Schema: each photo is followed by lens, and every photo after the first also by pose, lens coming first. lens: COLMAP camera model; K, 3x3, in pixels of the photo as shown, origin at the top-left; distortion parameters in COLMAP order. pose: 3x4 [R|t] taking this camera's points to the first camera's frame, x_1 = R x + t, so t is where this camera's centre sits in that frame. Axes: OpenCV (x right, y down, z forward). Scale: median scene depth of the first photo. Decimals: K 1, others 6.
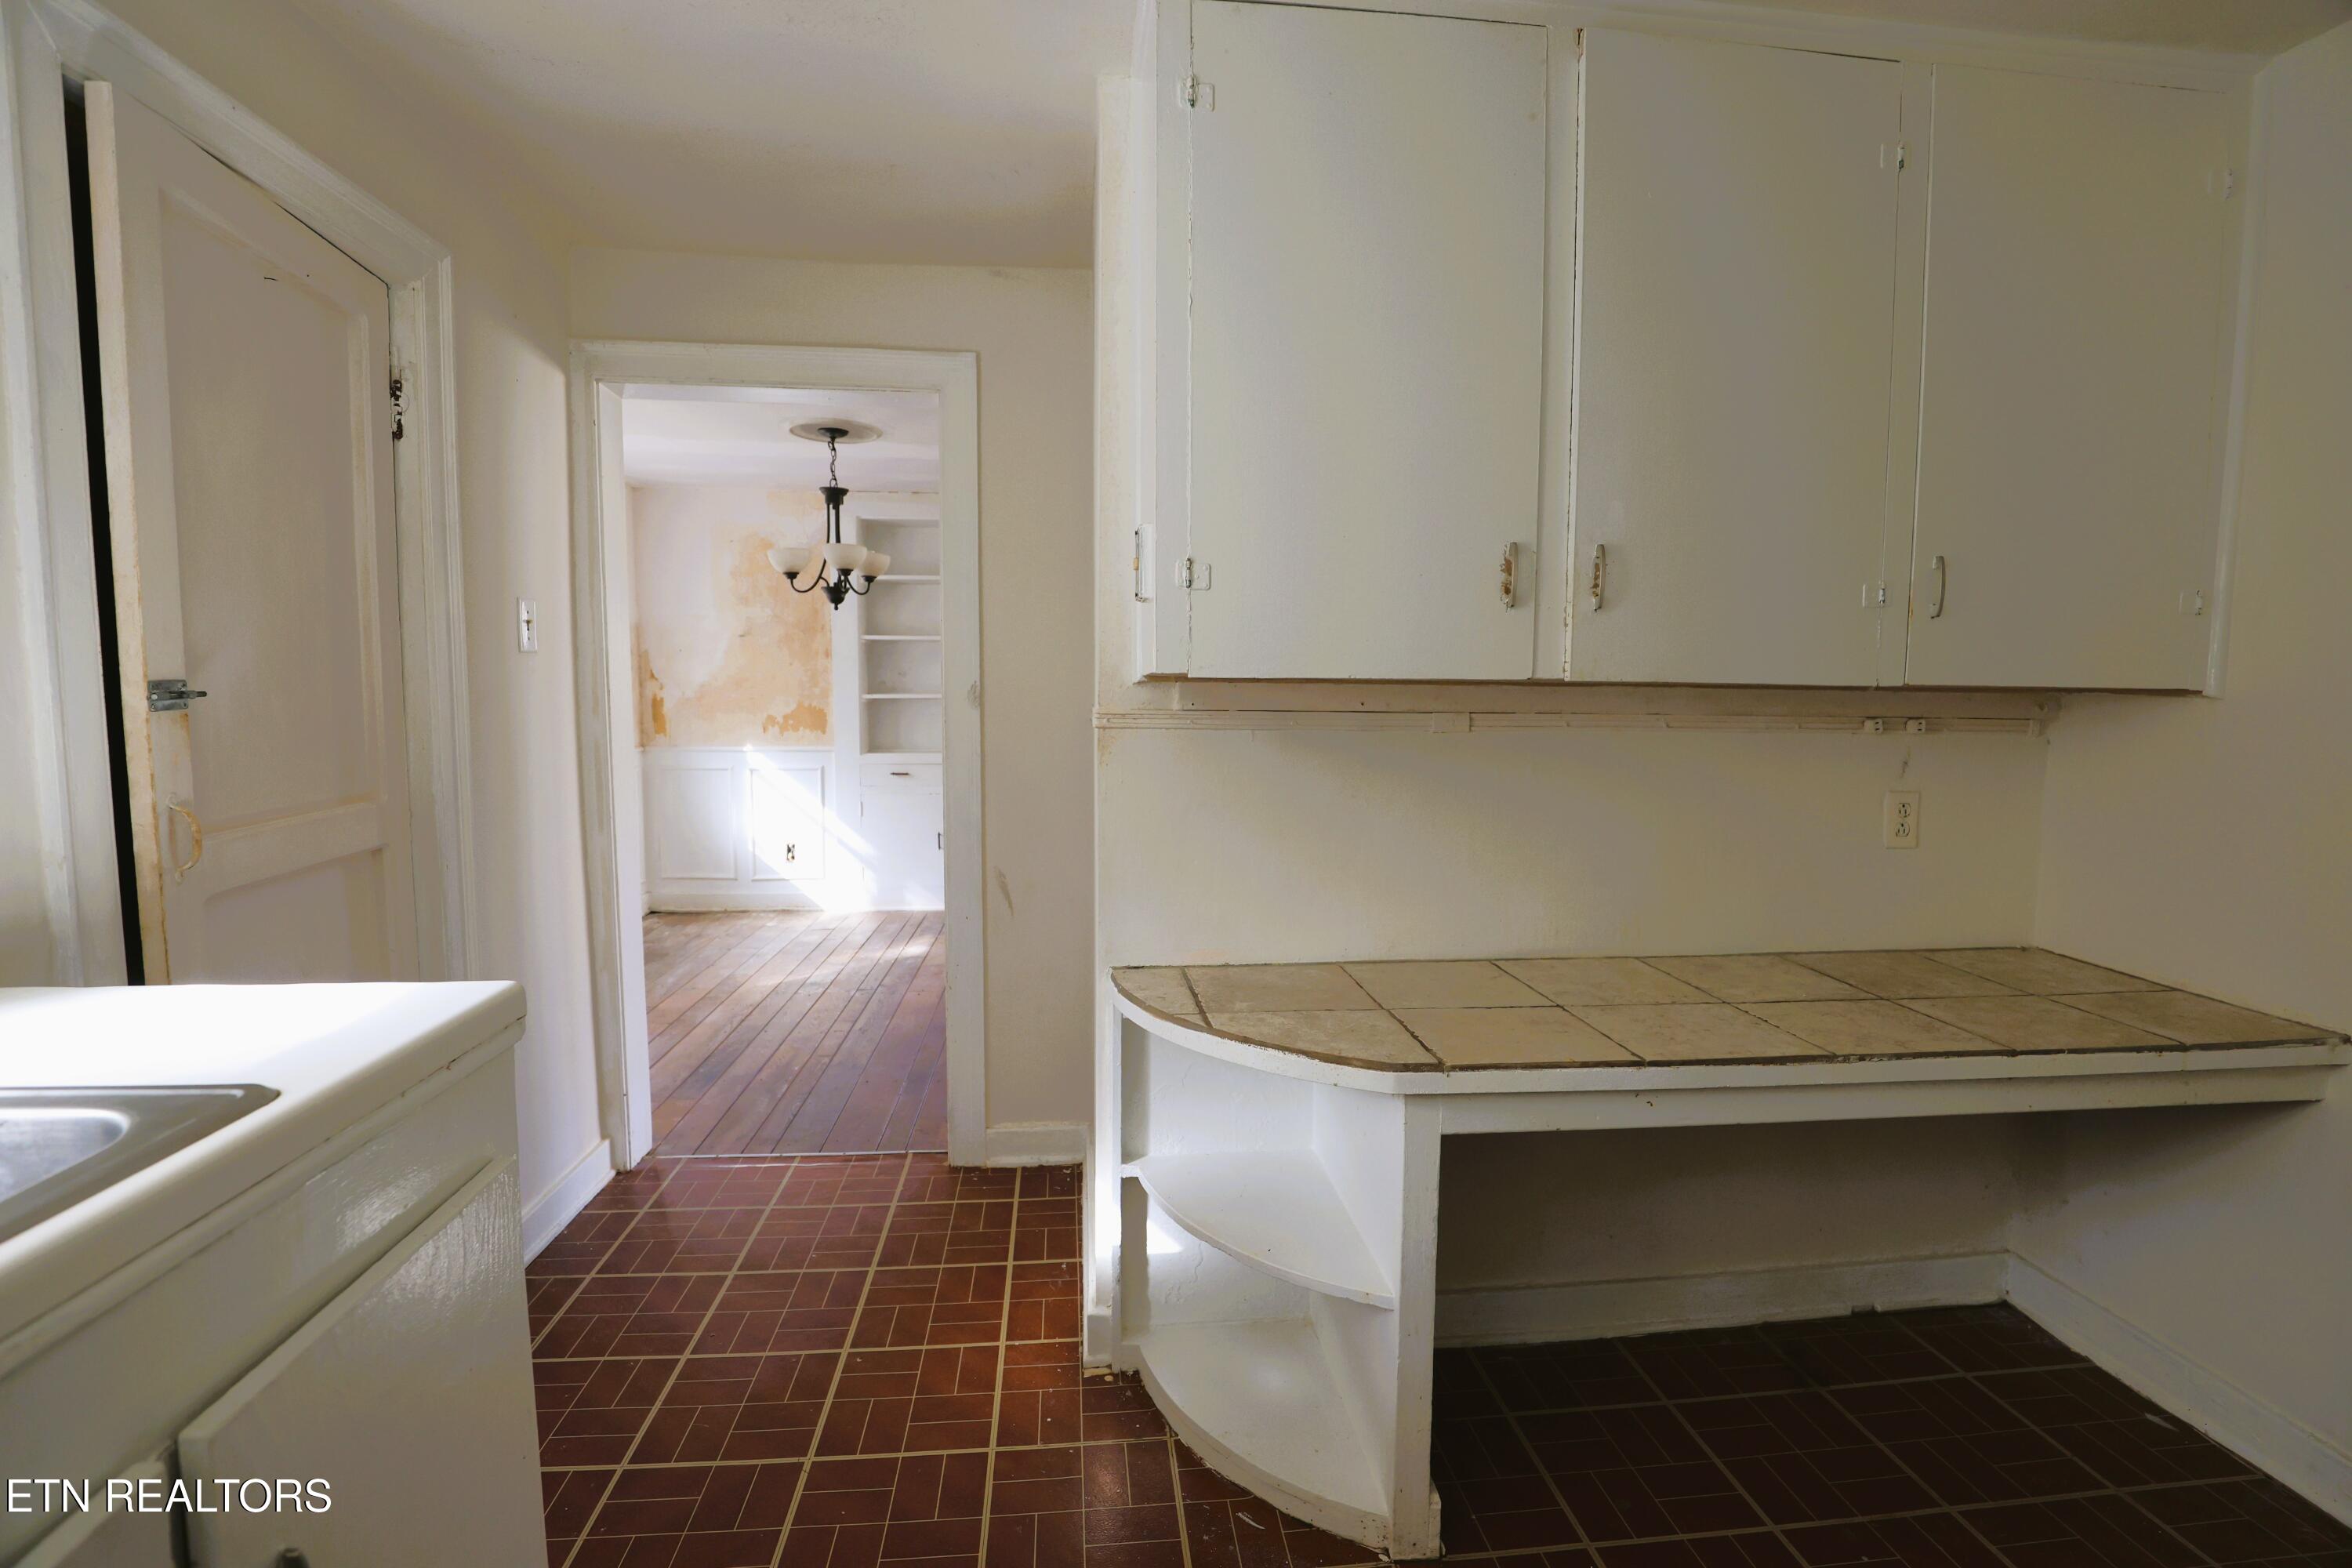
lens RADIAL K [[1074.3, 0, 1179.5], [0, 1074.3, 782.7], [0, 0, 1]] dist [-0.041612, 0.008684]
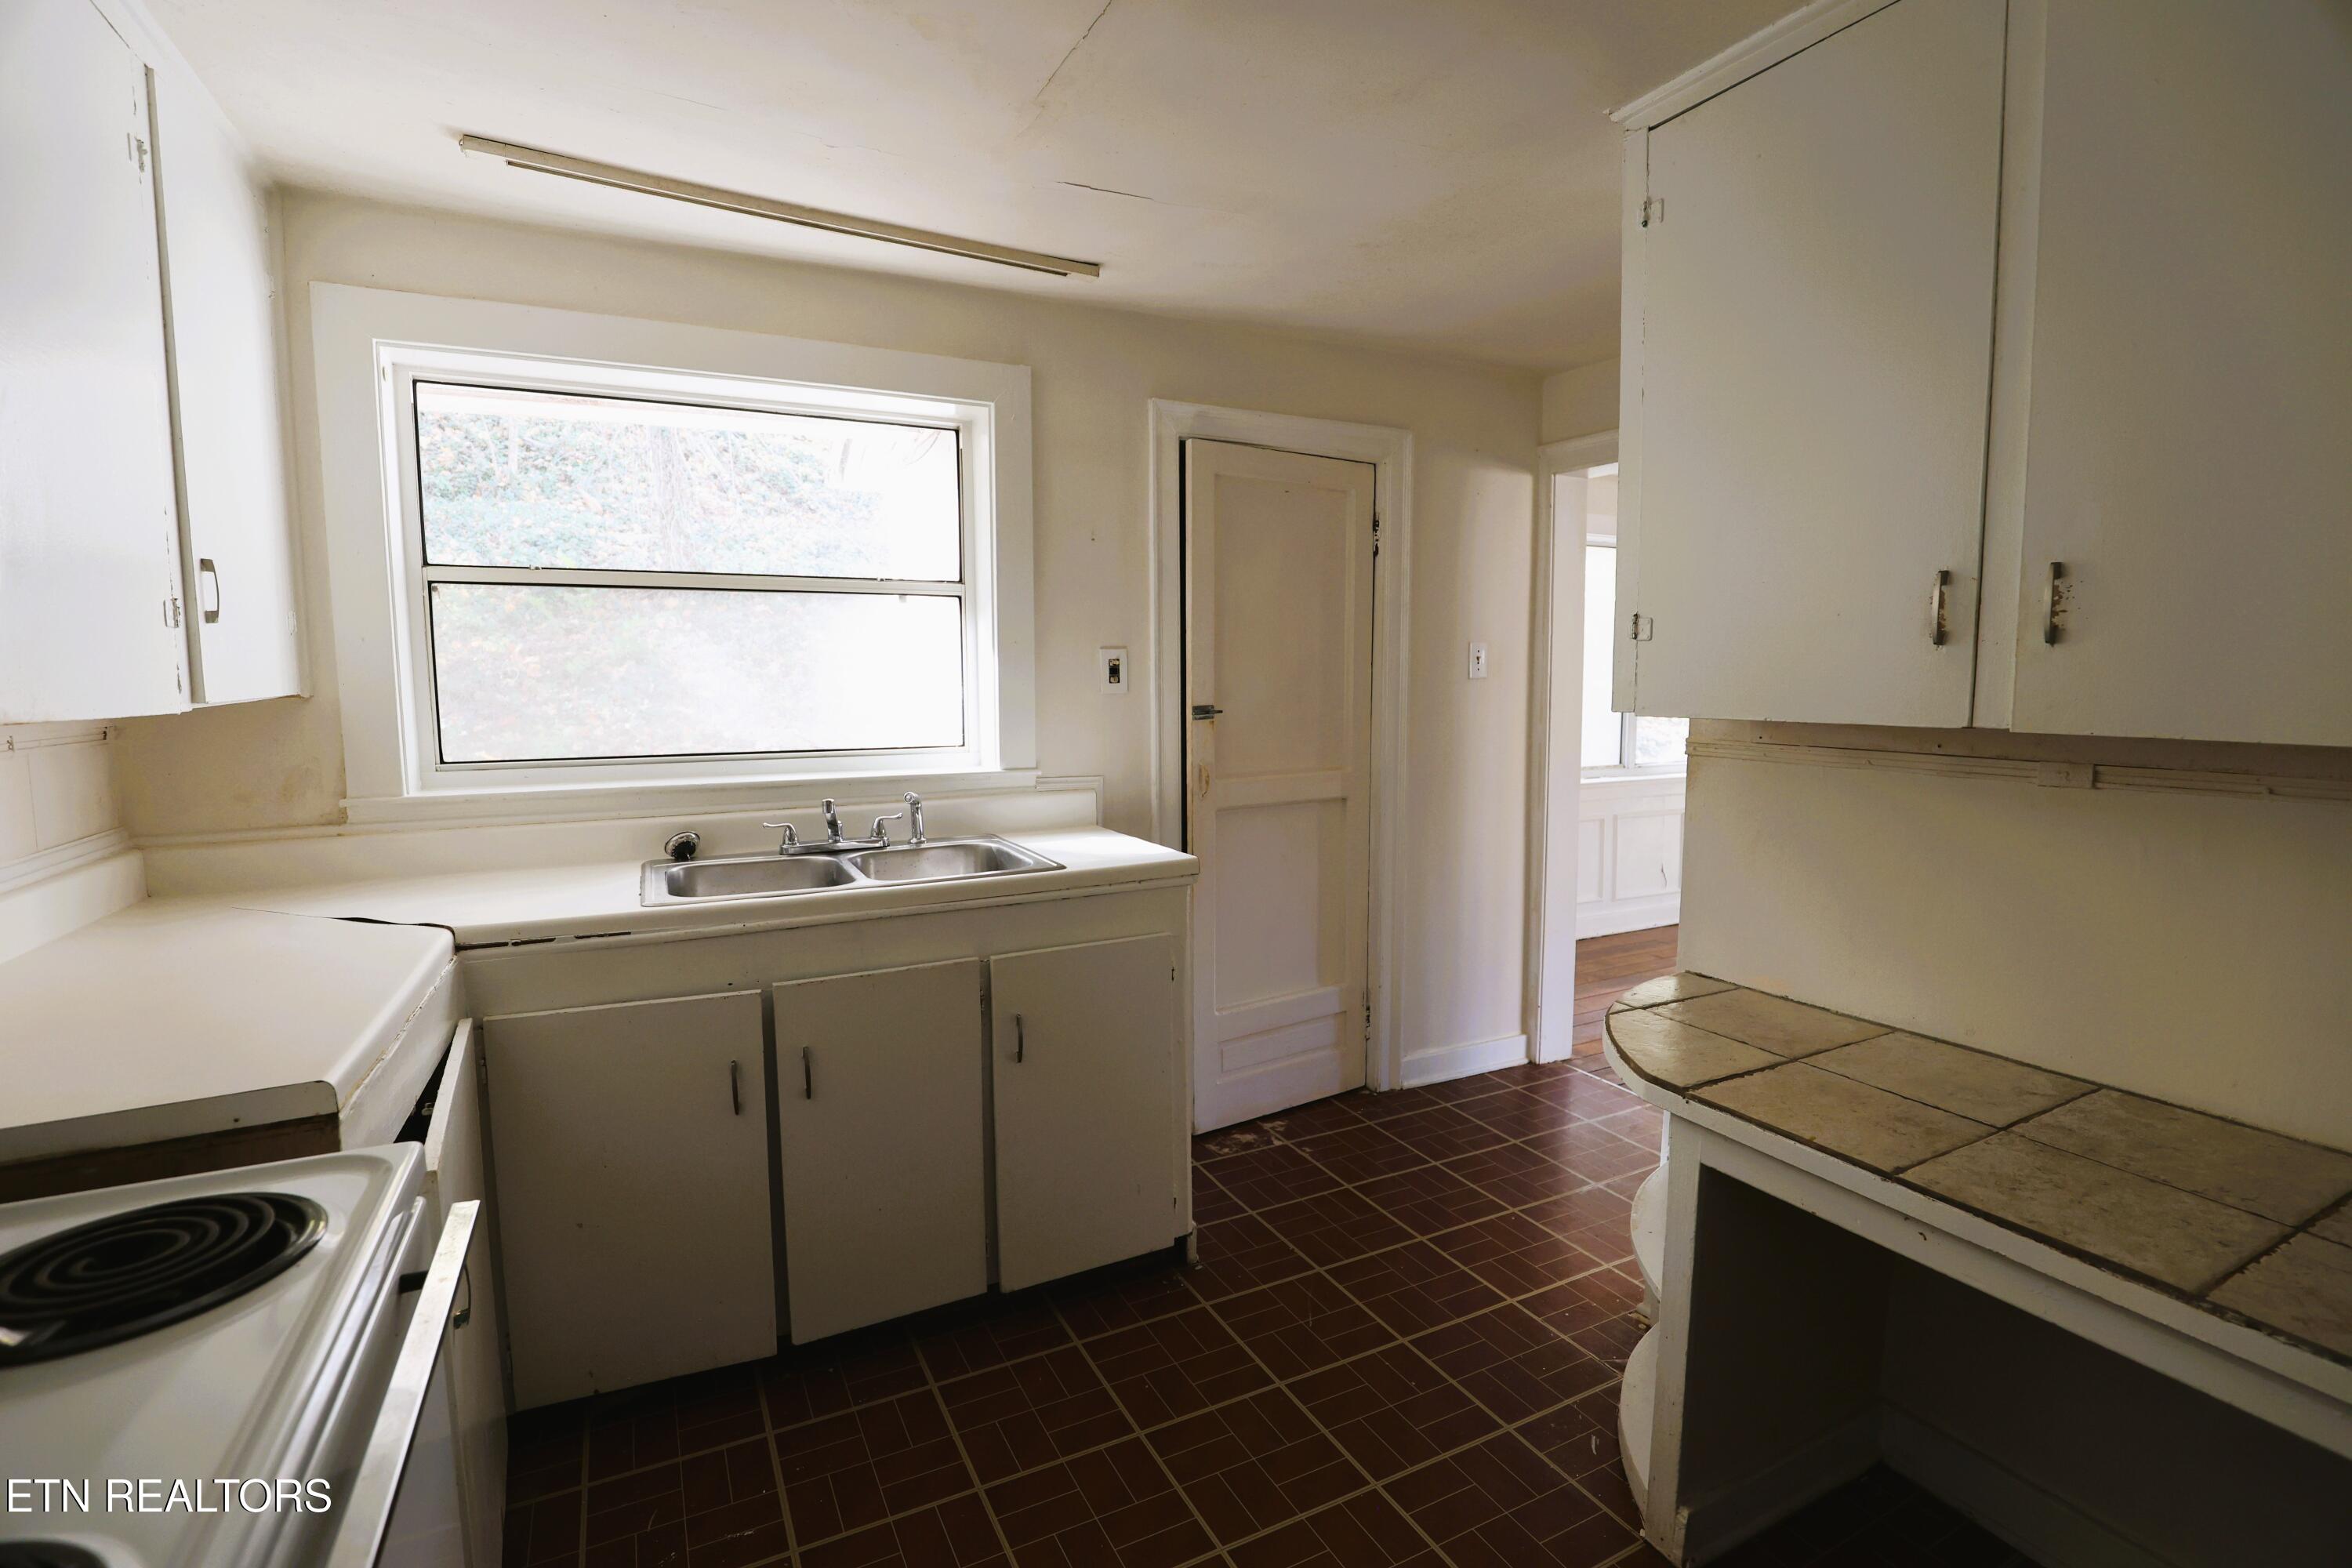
lens RADIAL K [[1074.3, 0, 1179.5], [0, 1074.3, 782.7], [0, 0, 1]] dist [-0.041612, 0.008684]
pose [[0.364048, 0.084932, -0.927500, 0.886515], [-0.073024, 0.995371, 0.062484, -0.060900], [0.928513, 0.044982, 0.368565, 0.115090]]
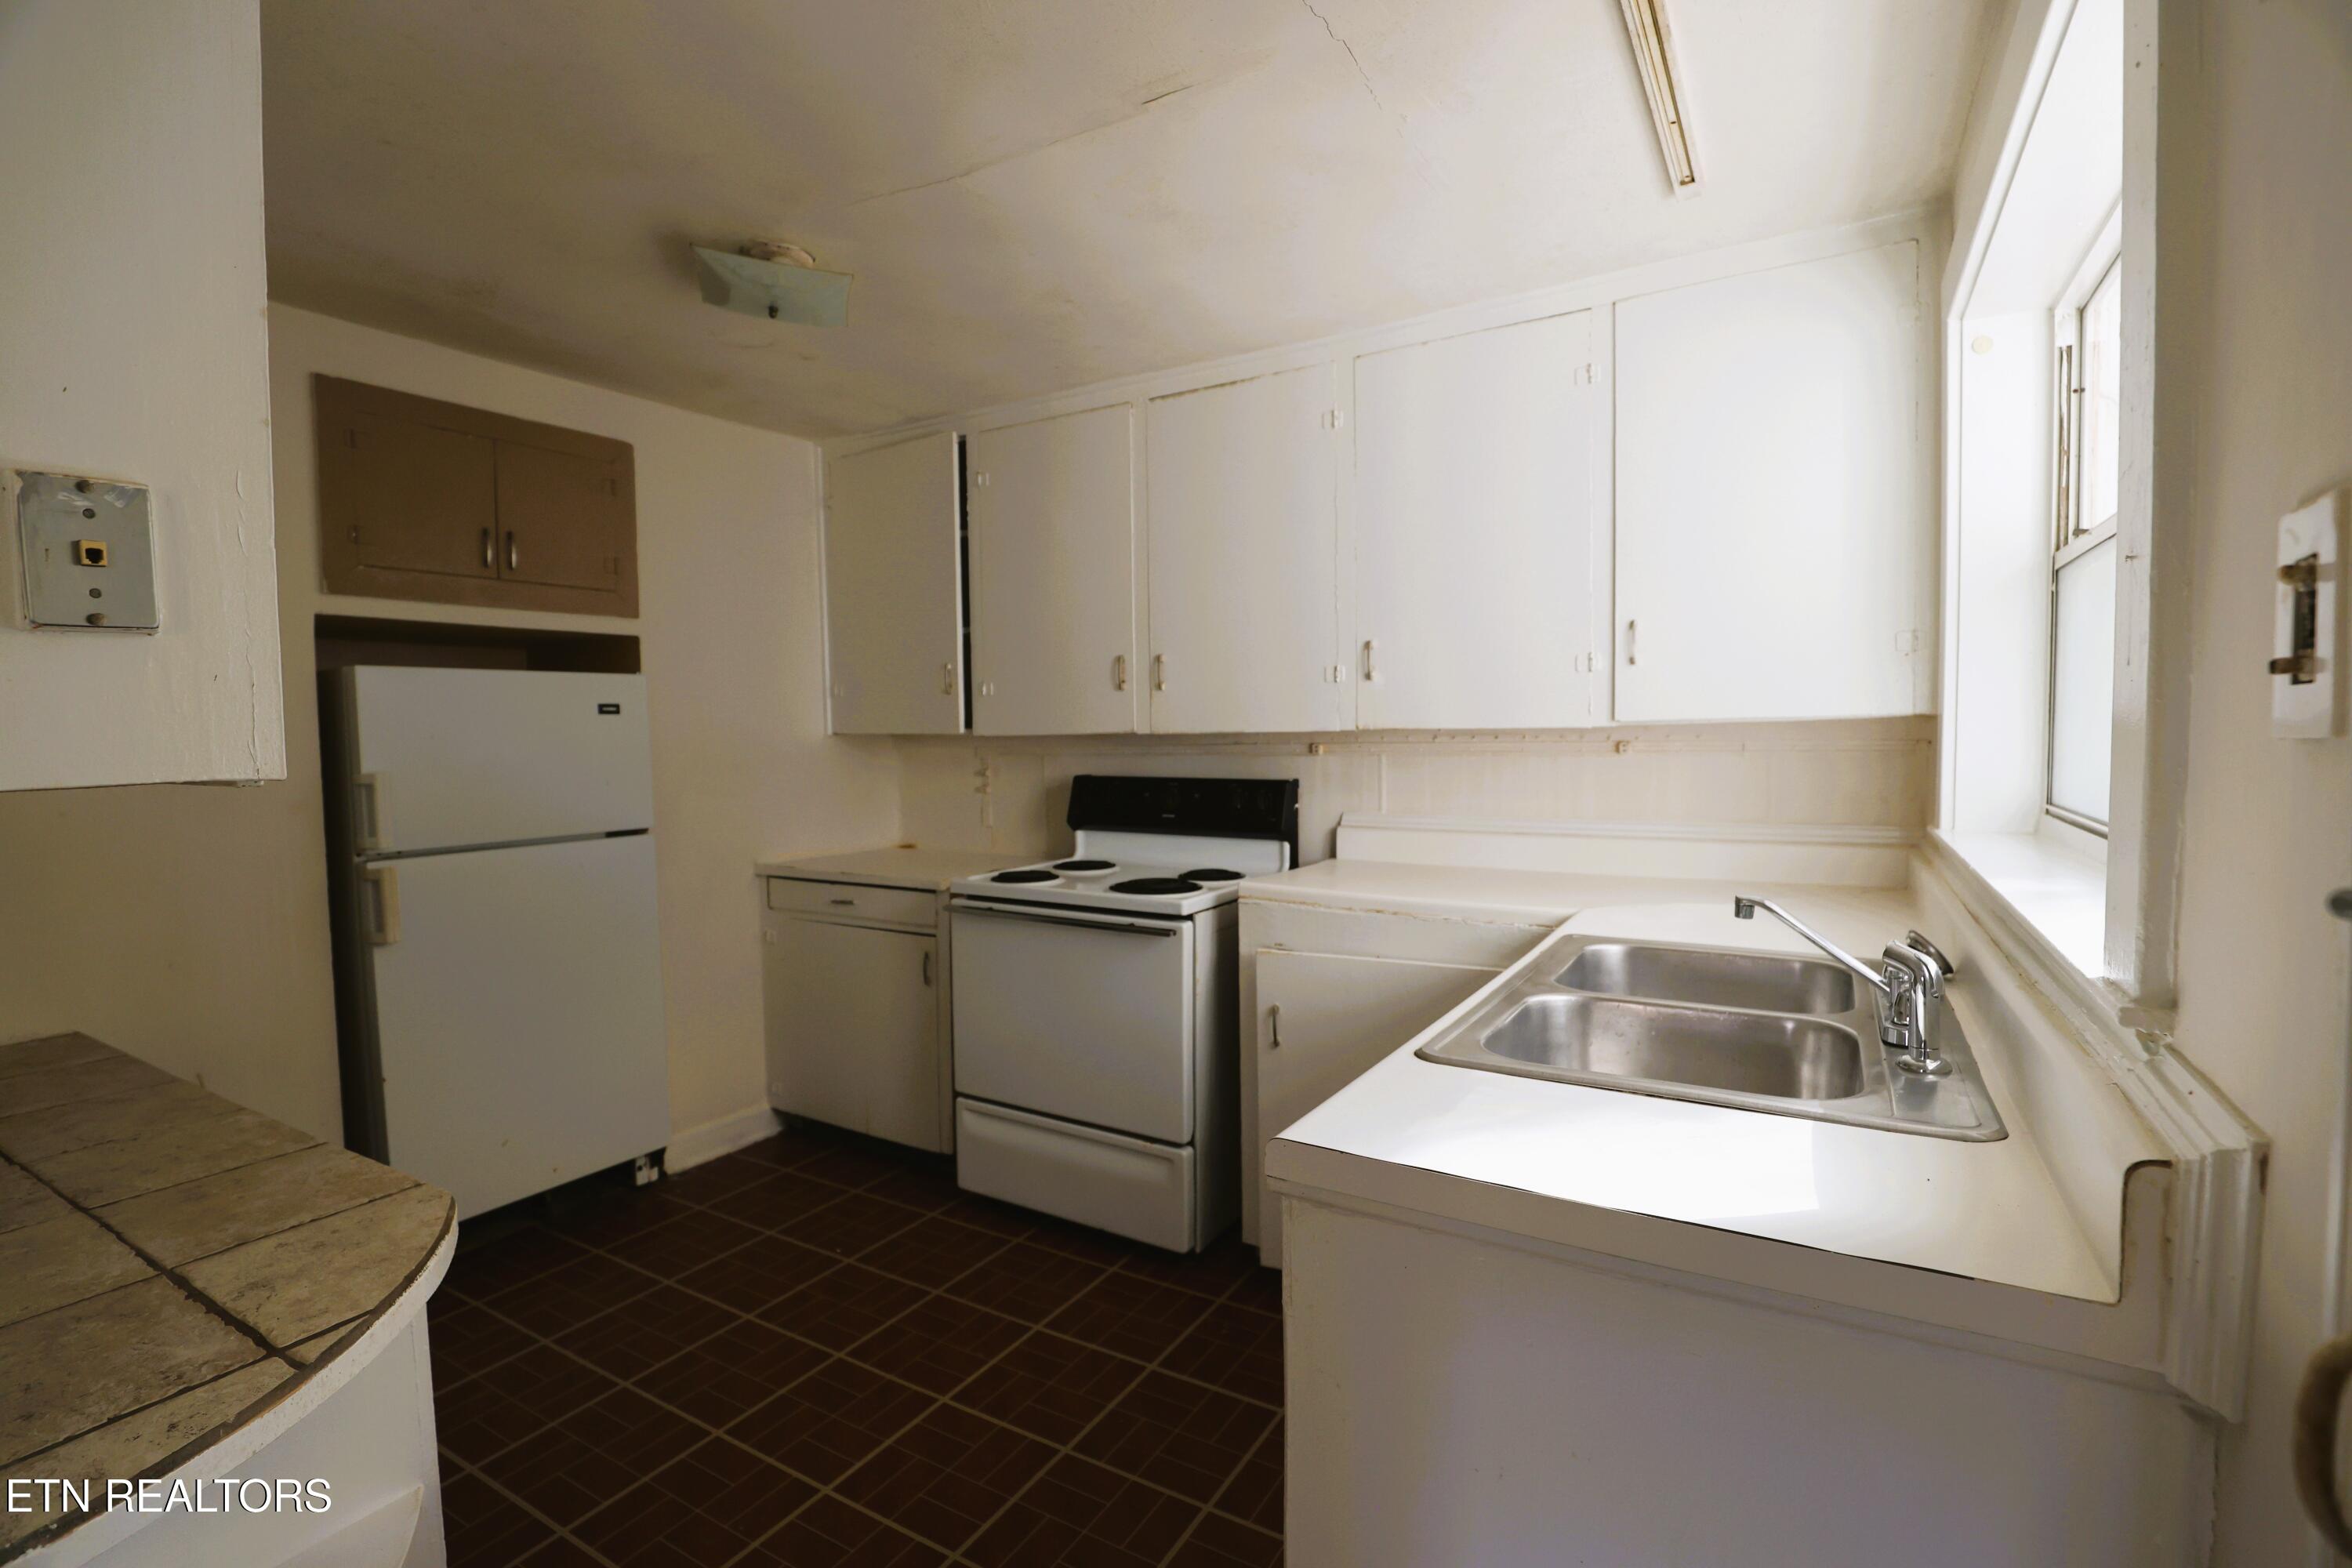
lens RADIAL K [[1074.3, 0, 1179.5], [0, 1074.3, 782.7], [0, 0, 1]] dist [-0.041612, 0.008684]
pose [[-0.802222, -0.000462, 0.597026, -0.663972], [0.082741, 0.990264, 0.111945, -0.091673], [-0.591265, 0.139203, -0.794373, 1.121368]]
